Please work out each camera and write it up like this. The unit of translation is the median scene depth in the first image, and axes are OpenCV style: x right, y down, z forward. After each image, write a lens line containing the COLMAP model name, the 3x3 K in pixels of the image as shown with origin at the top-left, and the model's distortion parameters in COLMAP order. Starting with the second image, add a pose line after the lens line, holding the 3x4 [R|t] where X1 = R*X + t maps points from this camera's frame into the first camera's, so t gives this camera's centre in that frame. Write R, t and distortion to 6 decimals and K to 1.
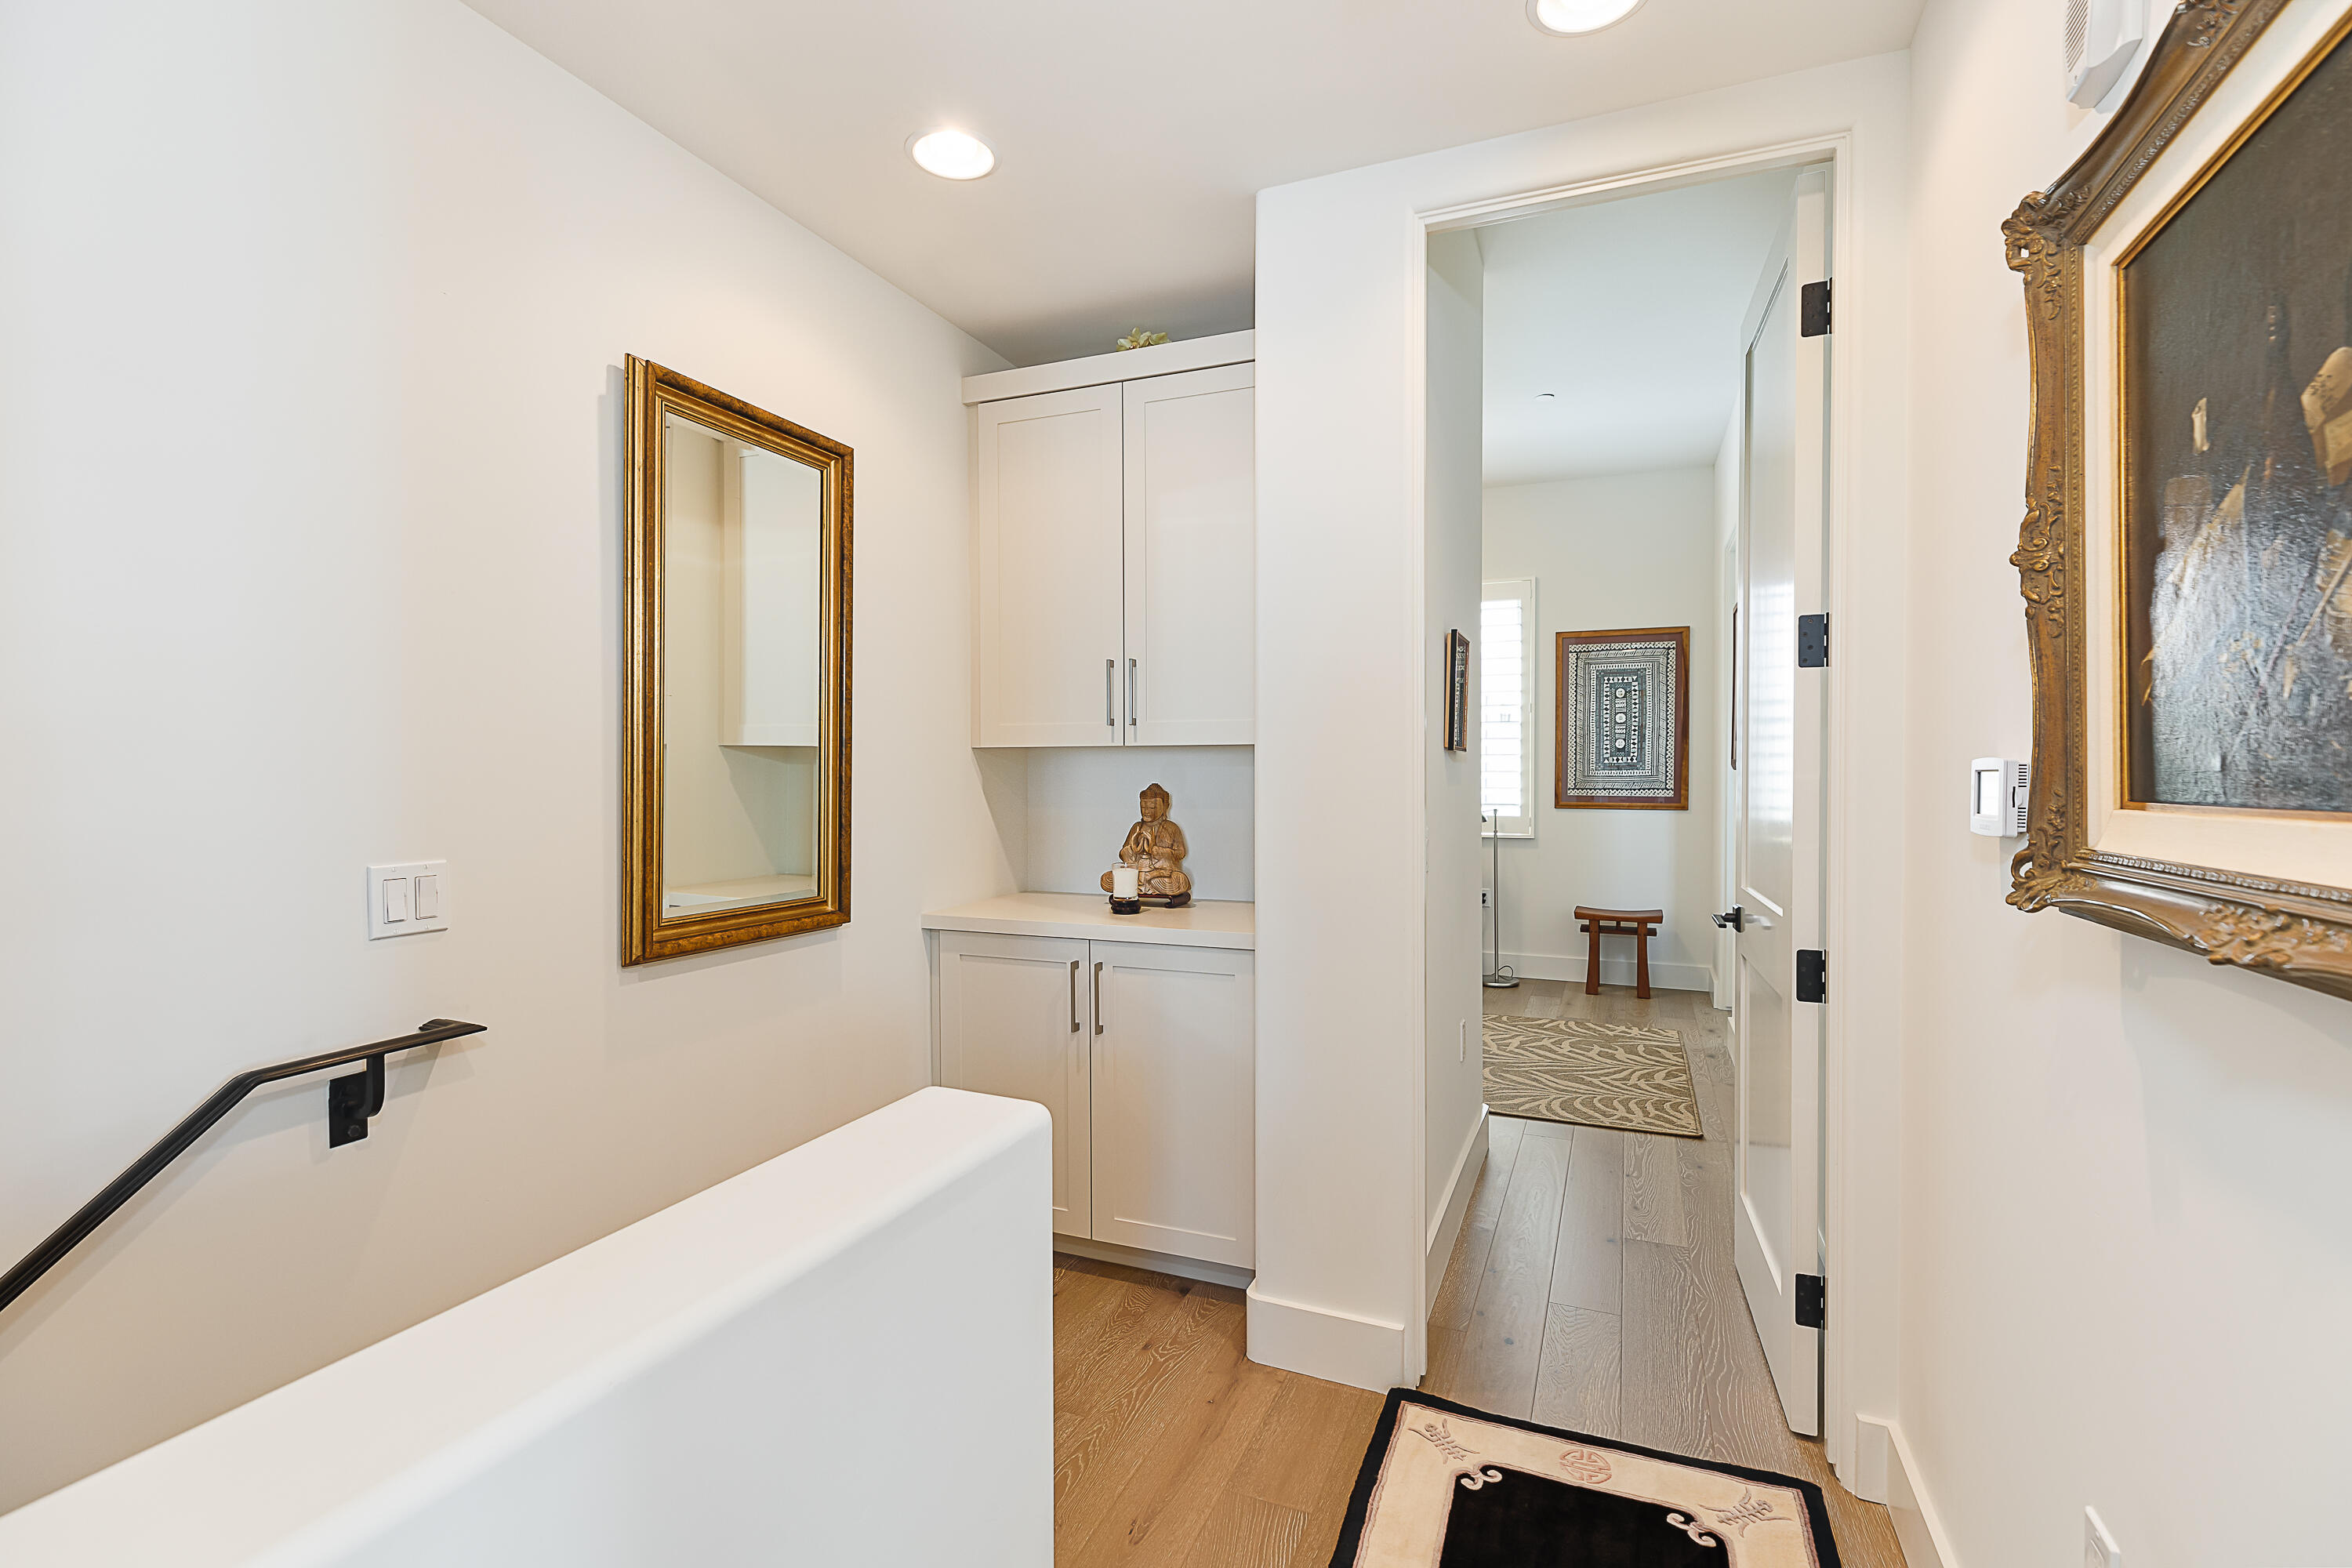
lens RADIAL K [[1073.1, 0, 1175.9], [0, 1073.1, 792.2], [0, 0, 1]] dist [-0.000564, 0.000141]
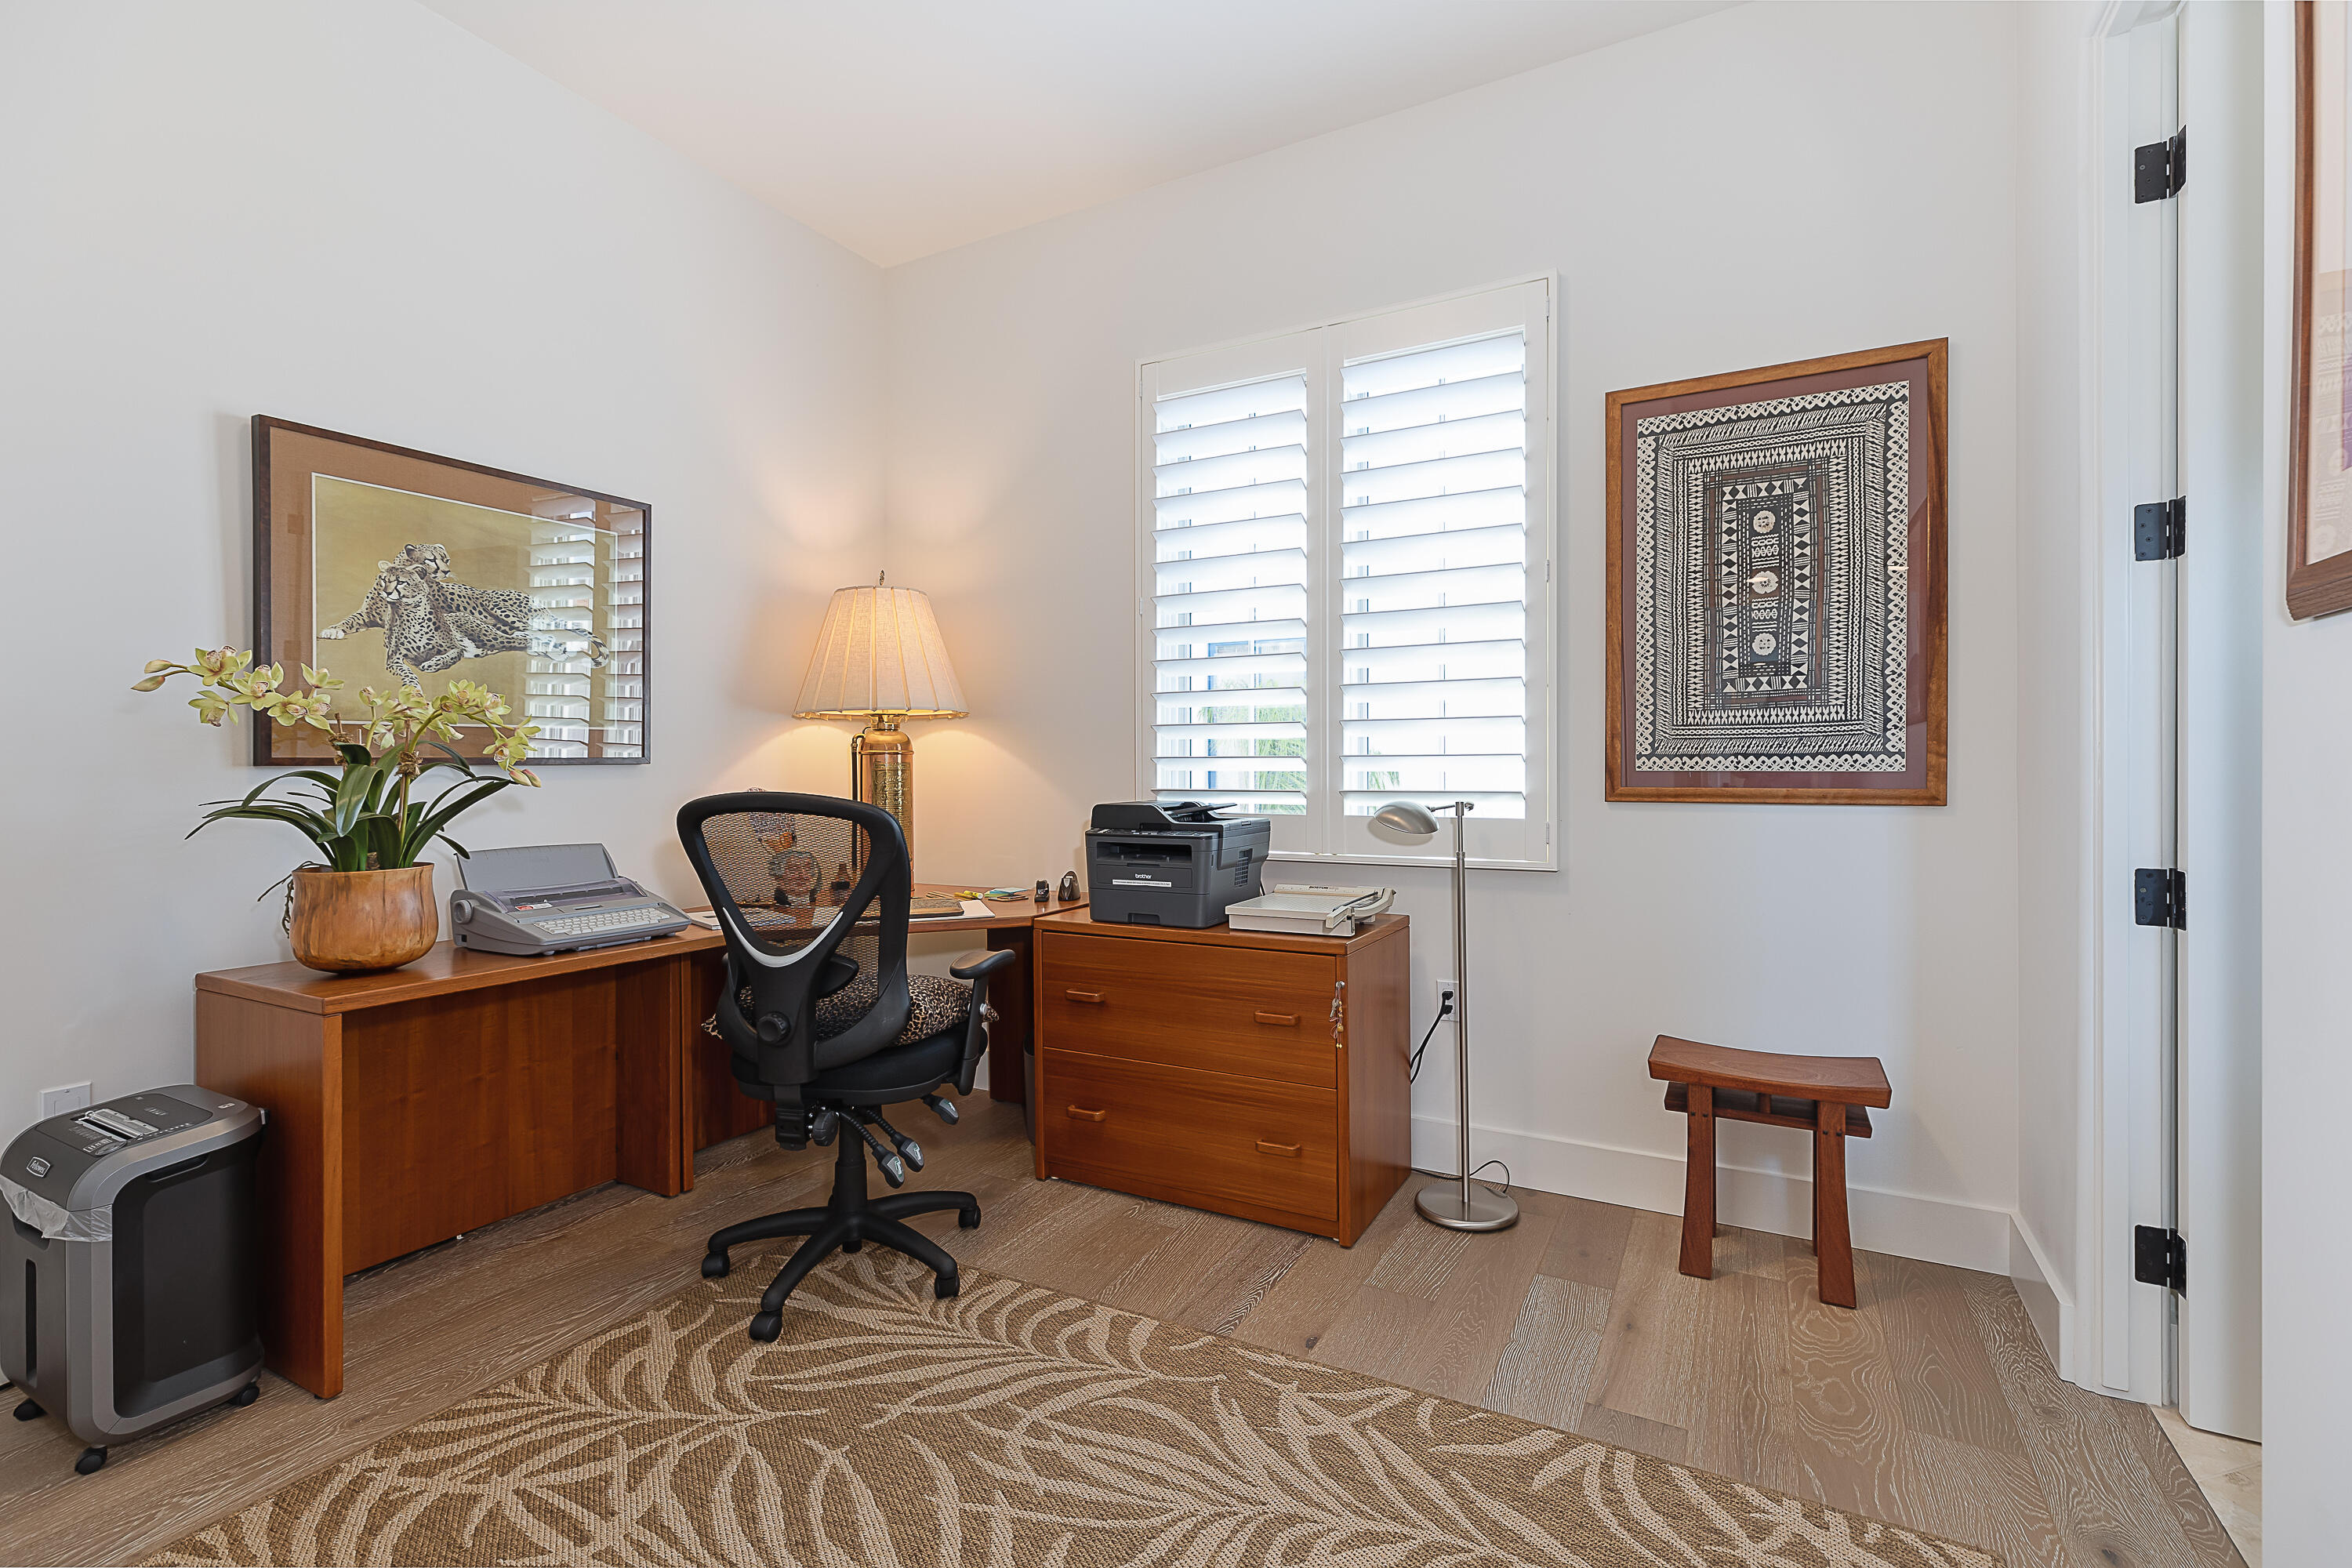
lens RADIAL K [[1073.1, 0, 1173.4], [0, 1073.1, 769.4], [0, 0, 1]] dist [-0.000564, 0.000141]
pose [[0.995930, -0.003654, -0.090059, 0.224424], [0.003033, 0.999971, -0.007025, 0.005152], [0.090082, 0.006723, 0.995912, 0.568554]]
